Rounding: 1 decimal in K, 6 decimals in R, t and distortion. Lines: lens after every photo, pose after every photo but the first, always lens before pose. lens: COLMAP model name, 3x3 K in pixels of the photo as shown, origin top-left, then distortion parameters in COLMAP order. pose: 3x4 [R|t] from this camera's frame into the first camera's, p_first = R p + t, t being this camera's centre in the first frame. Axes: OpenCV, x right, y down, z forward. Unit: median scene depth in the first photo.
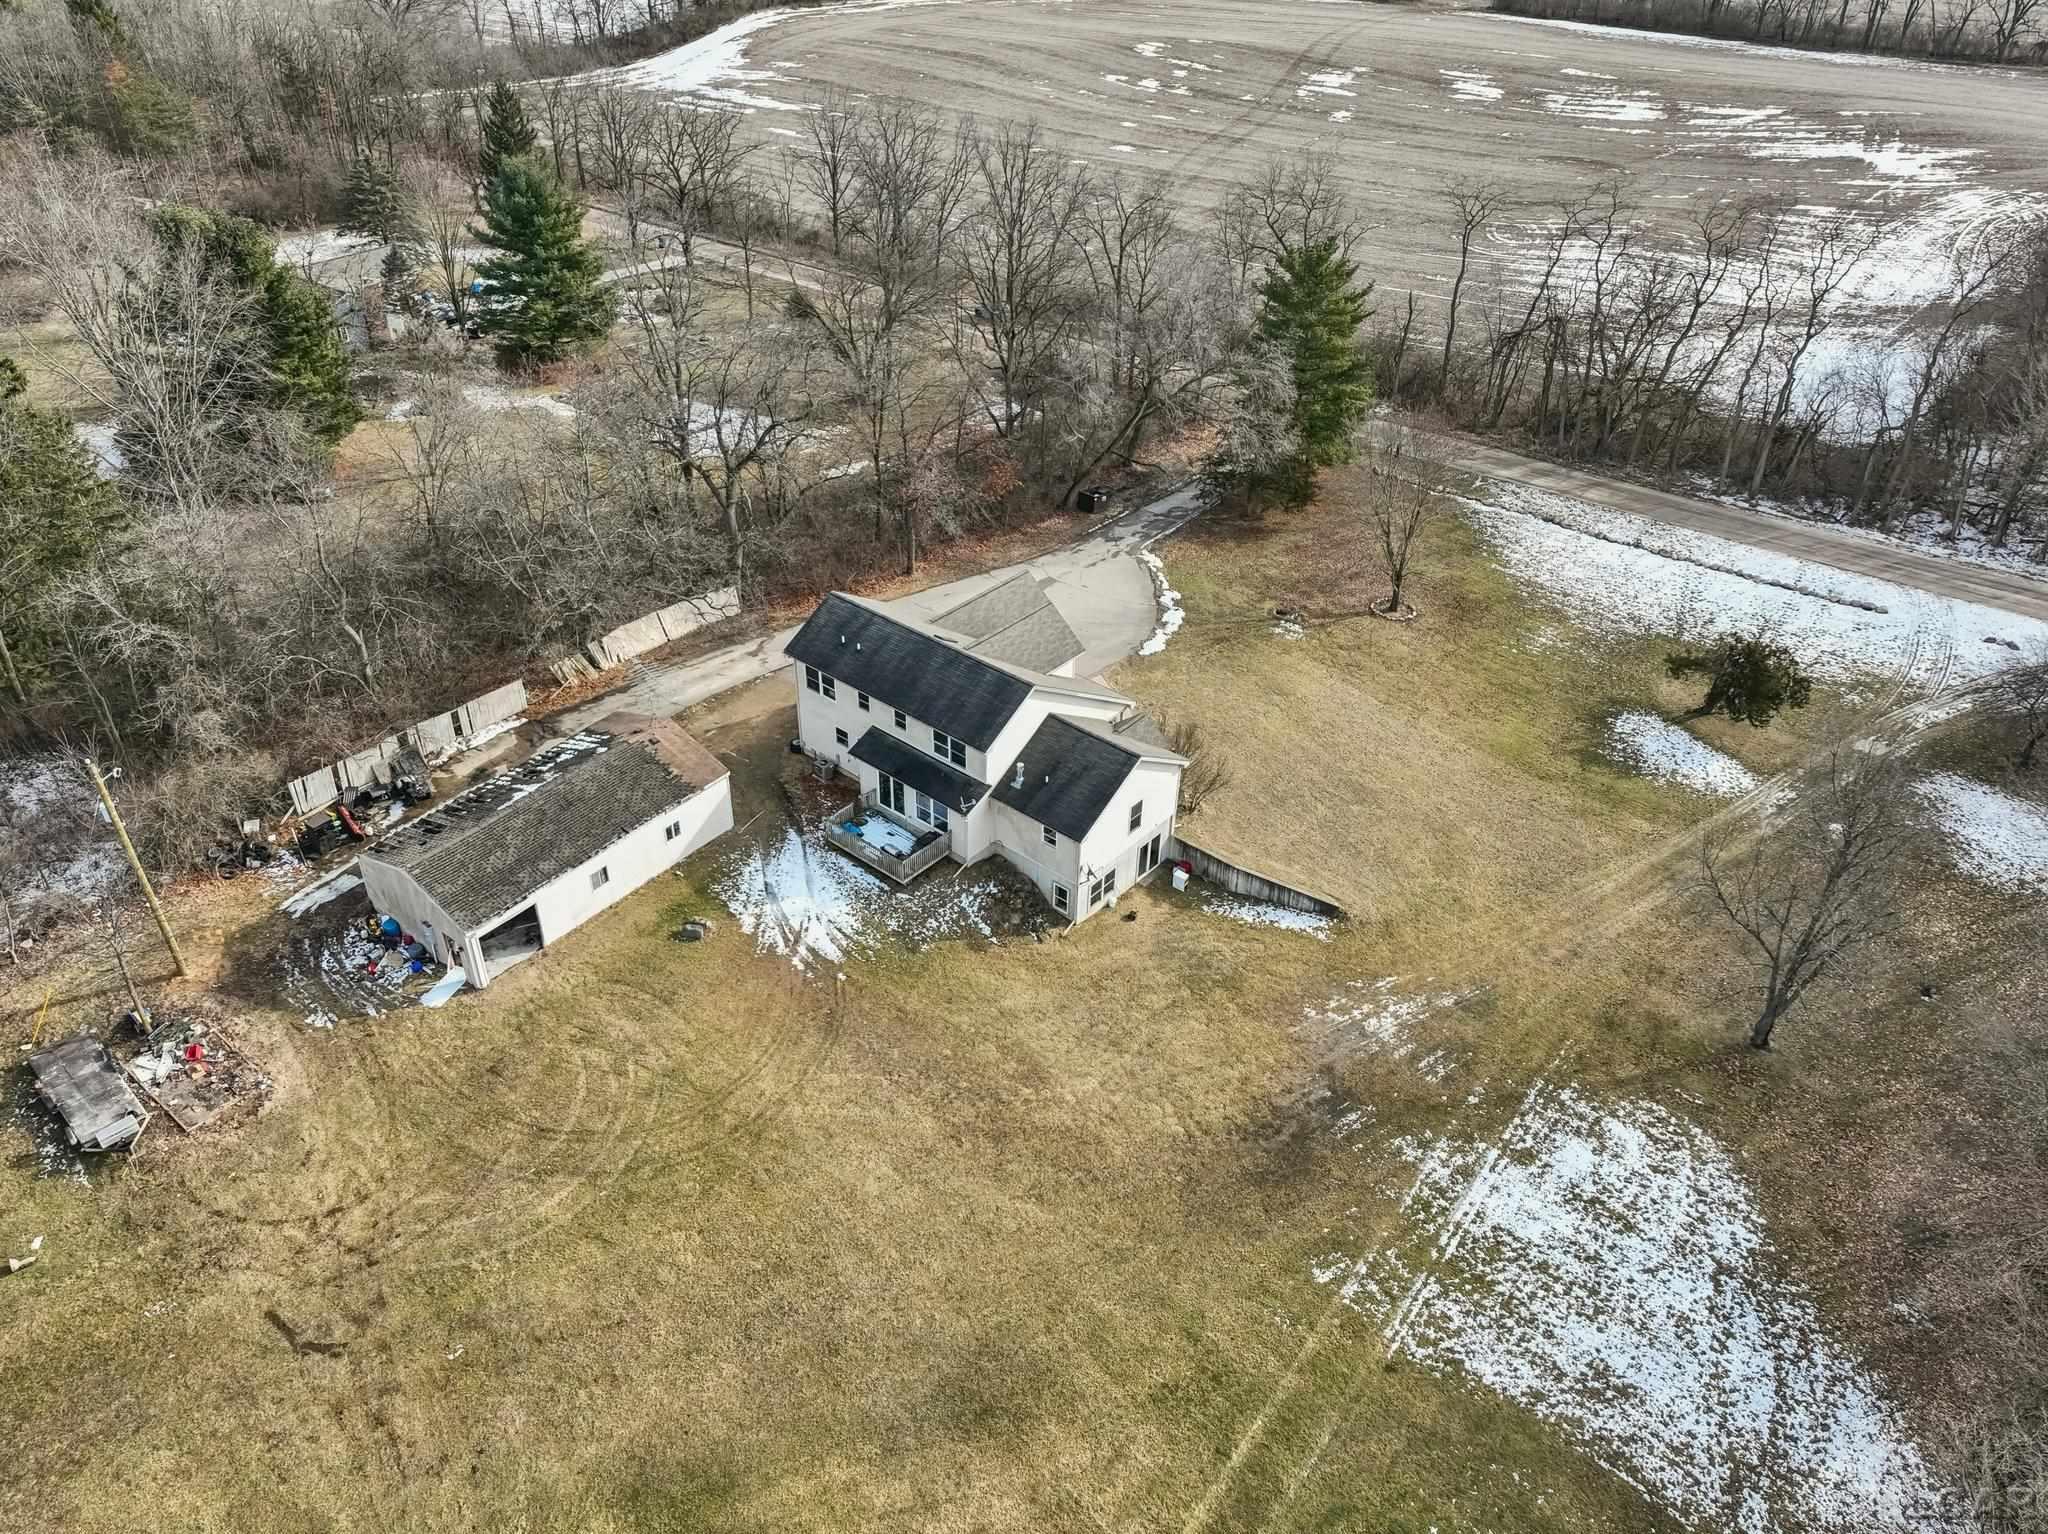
lens RADIAL K [[1466.0, 0, 1021.1], [0, 1466.0, 758.8], [0, 0, 1]] dist [0.000926, 0.016155]
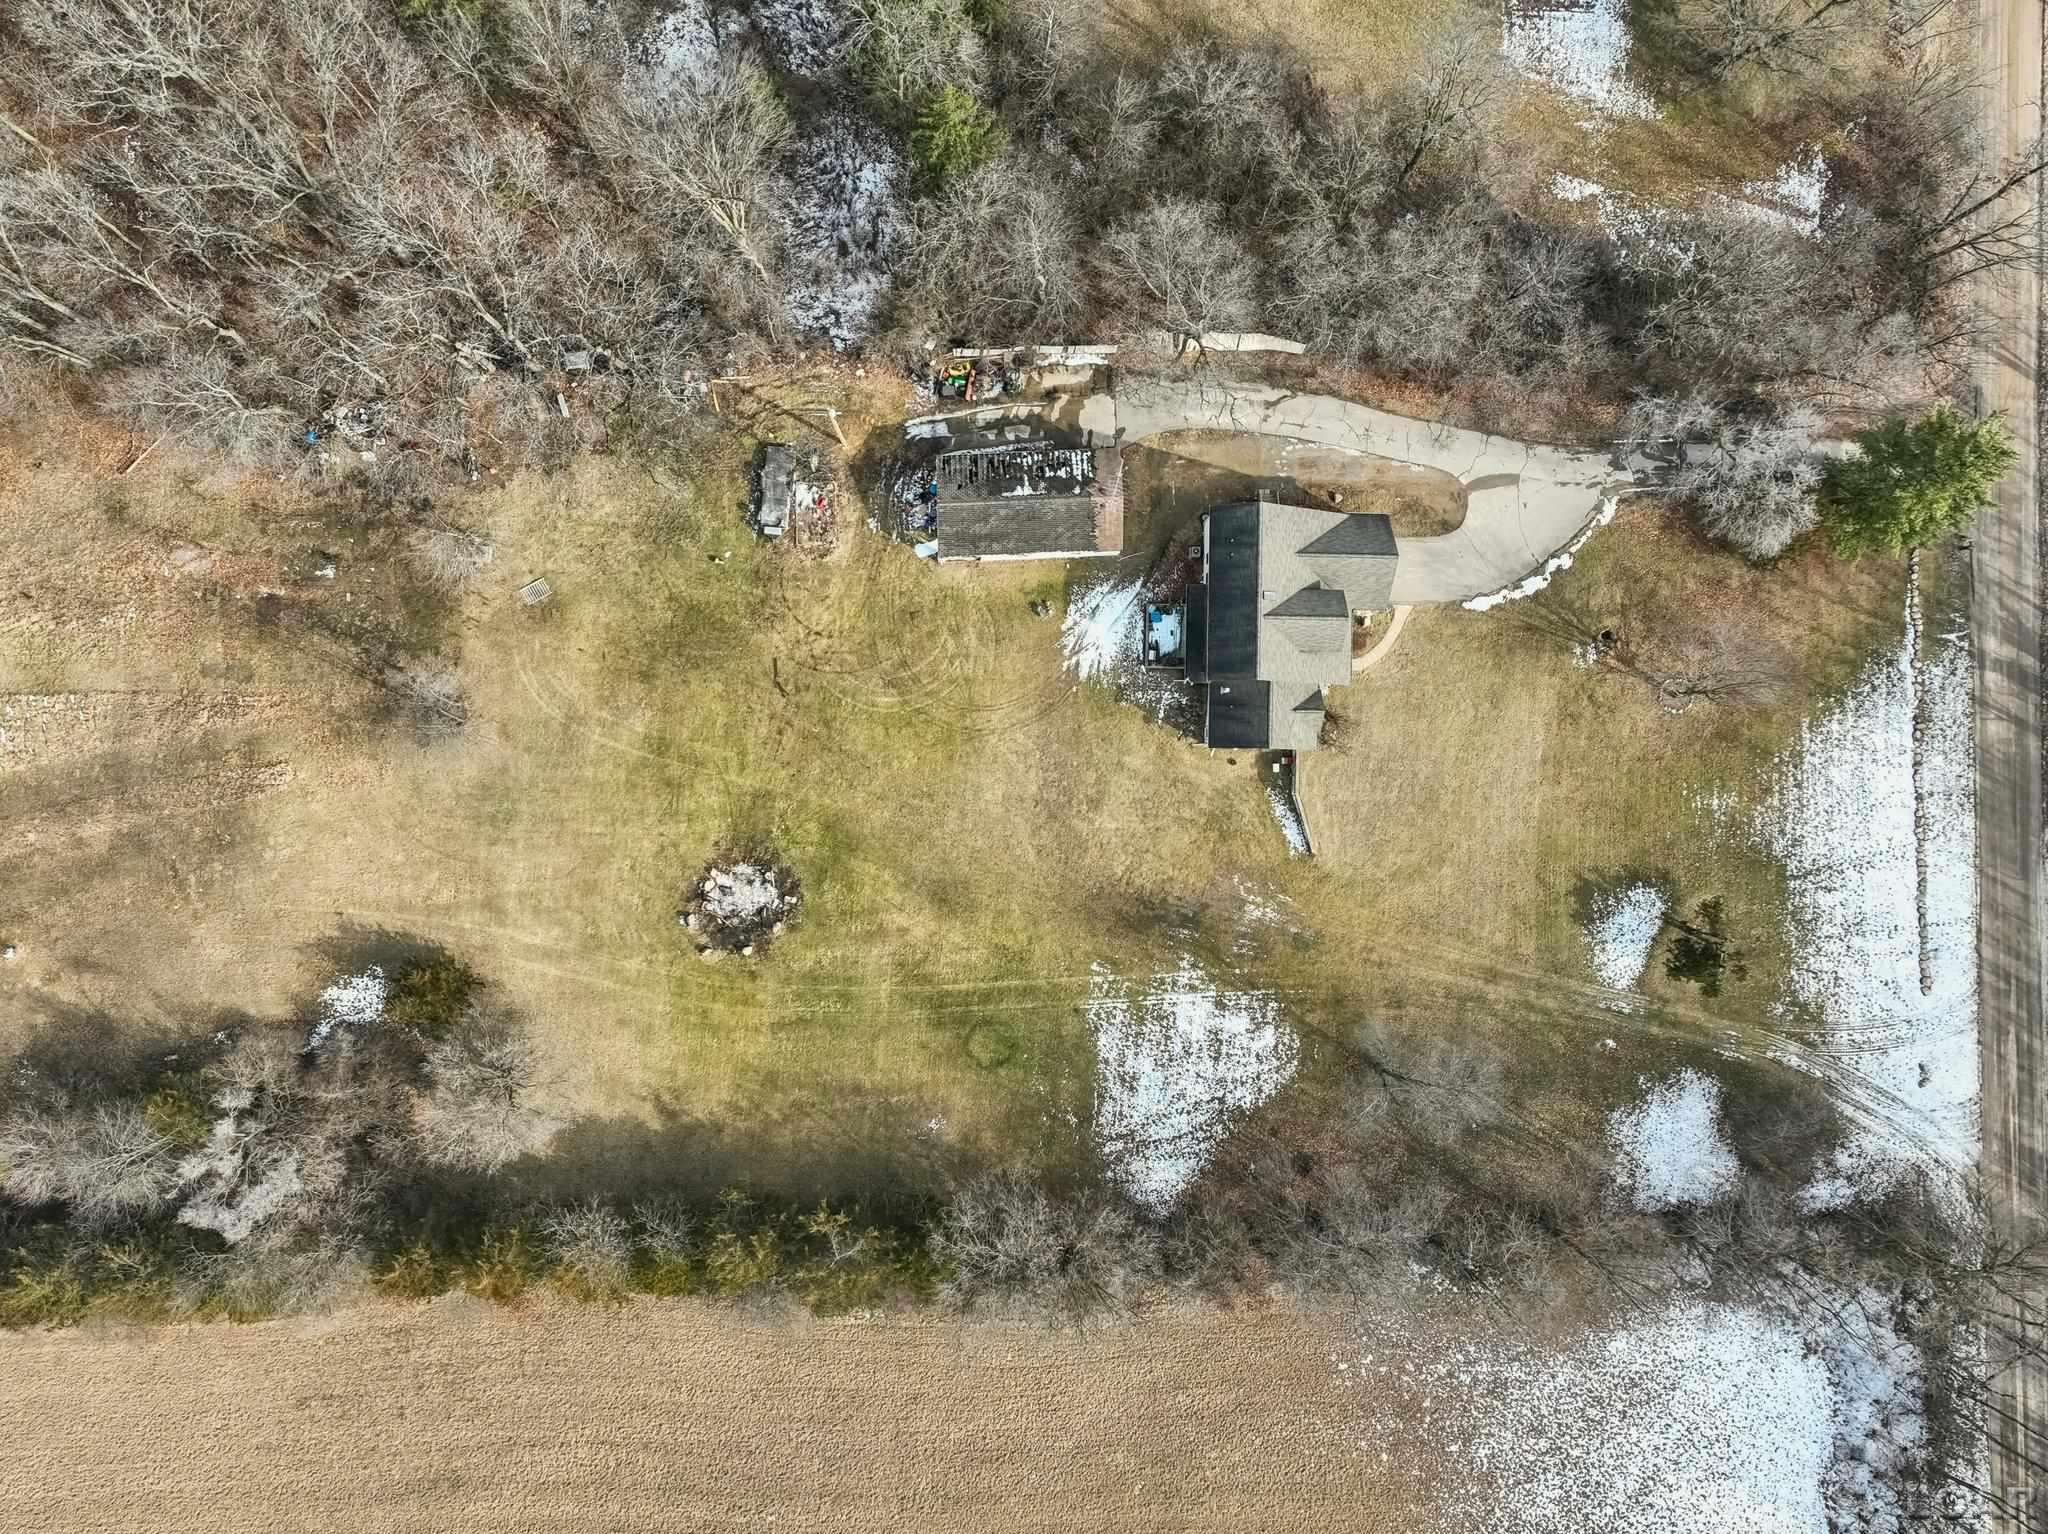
lens RADIAL K [[1485.3, 0, 1021.4], [0, 1485.3, 779.6], [0, 0, 1]] dist [0.009033, -0.003518]
pose [[0.635563, 0.772008, 0.007997, -0.086100], [-0.456080, 0.367074, 0.810708, -1.245541], [0.622938, -0.518903, 0.585396, -0.205800]]
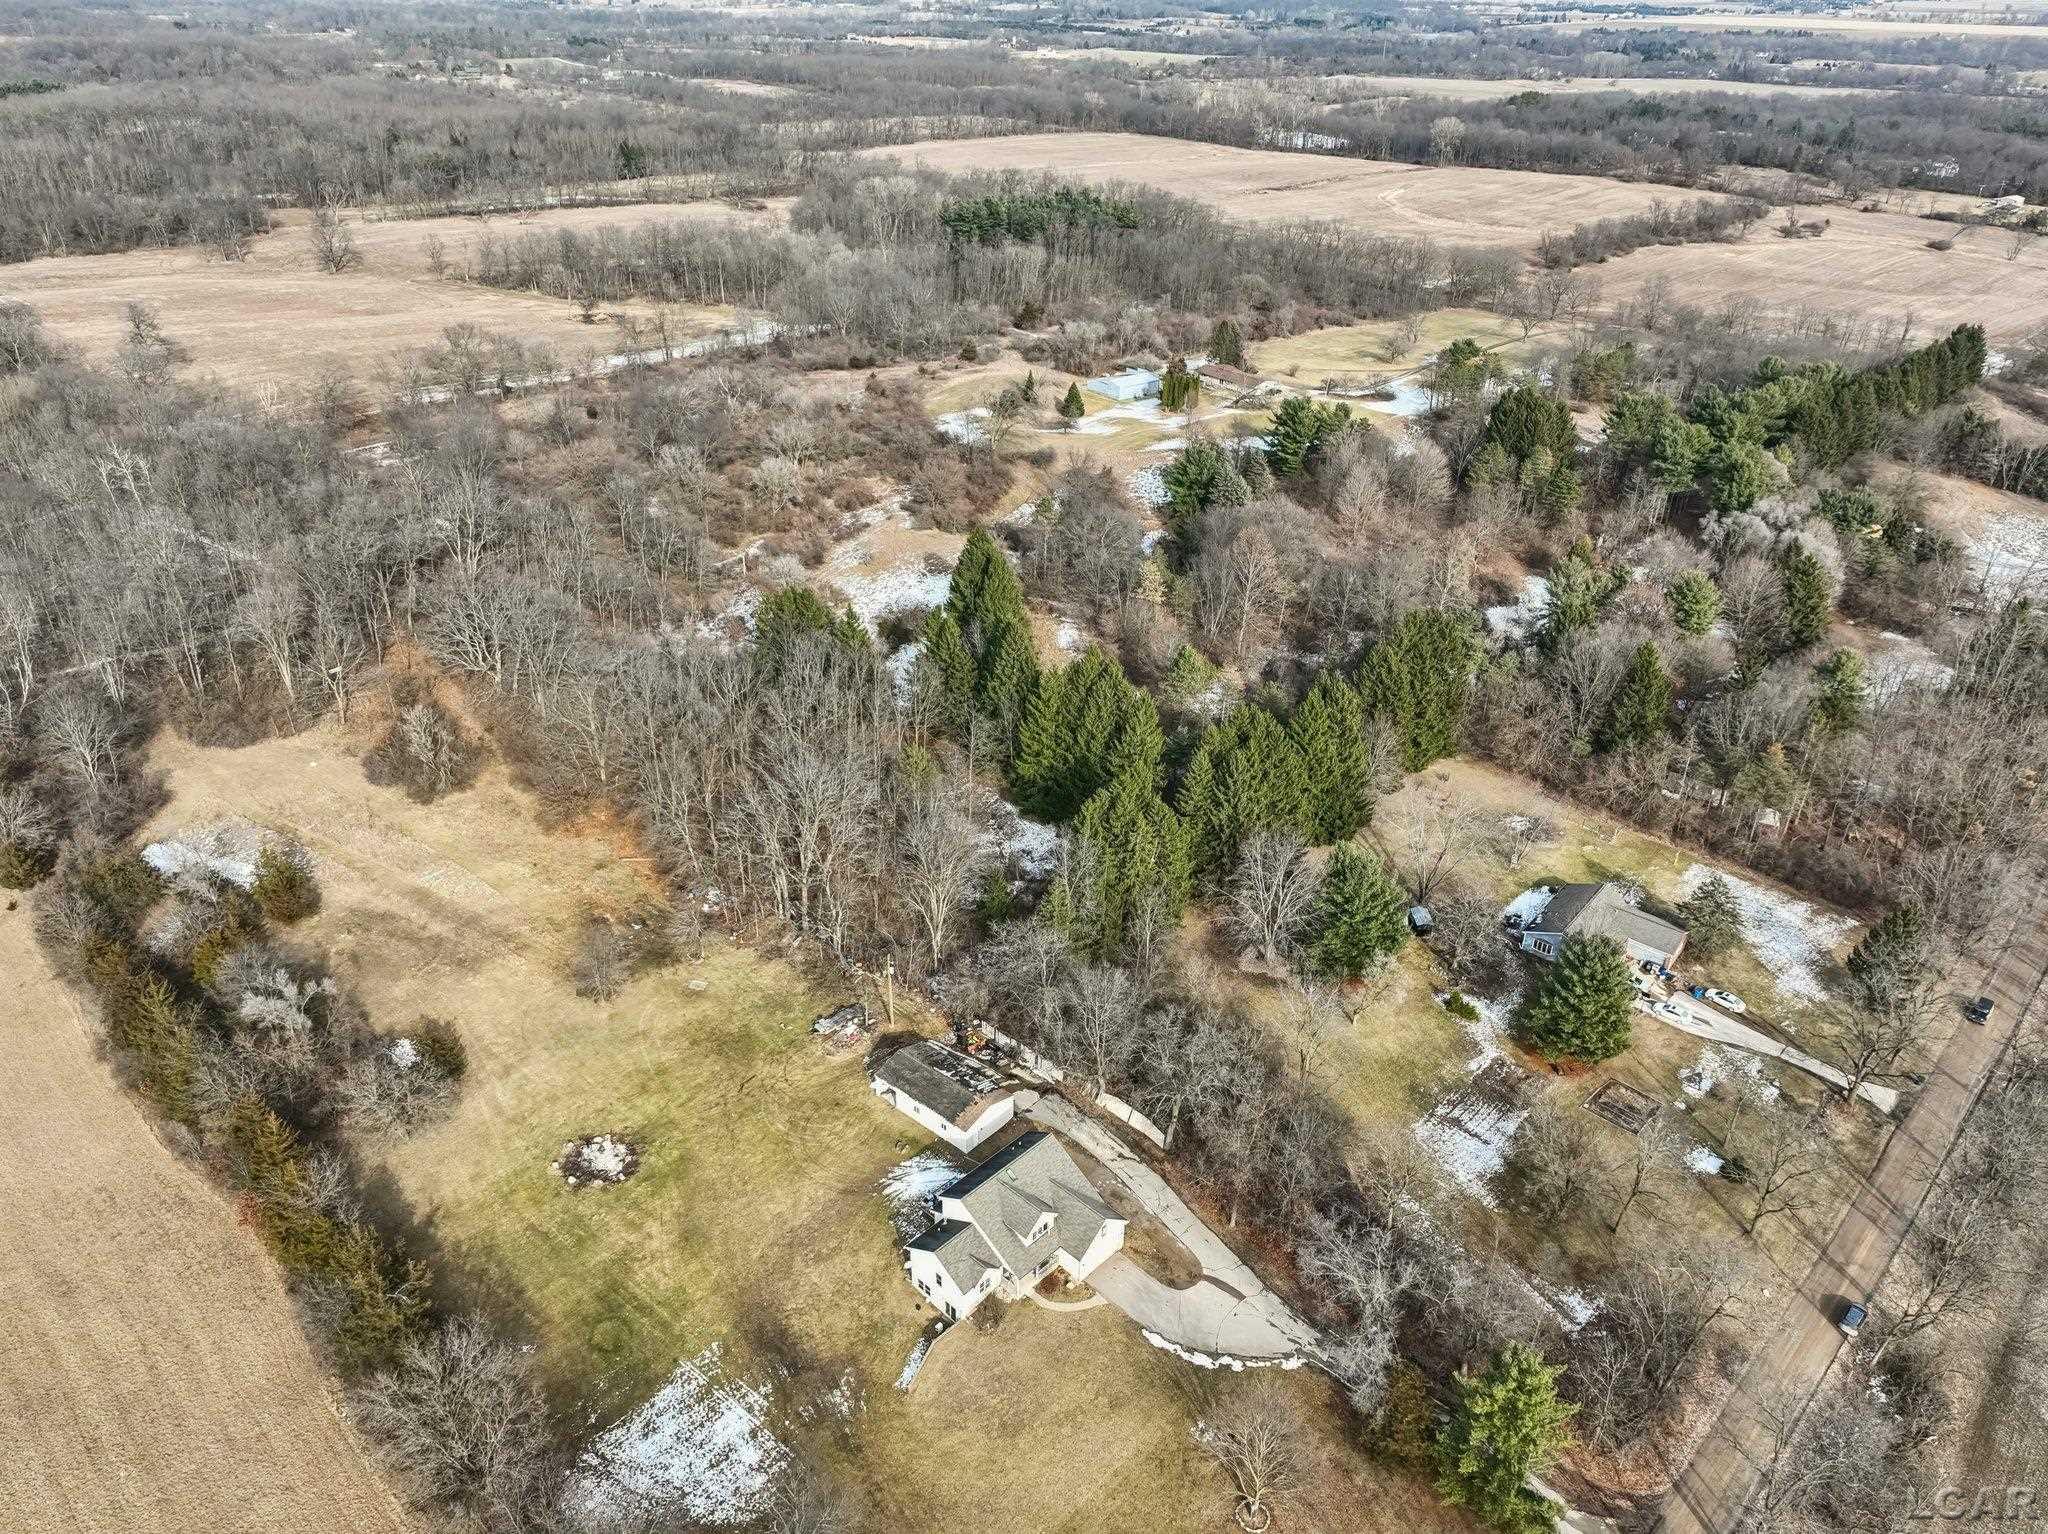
lens RADIAL K [[1466.0, 0, 1021.1], [0, 1466.0, 758.8], [0, 0, 1]] dist [0.000926, 0.016155]
pose [[-0.068893, 0.467143, -0.881493, 1.639917], [-0.577625, 0.701739, 0.417027, -1.490132], [0.813390, 0.537903, 0.221489, 0.225560]]
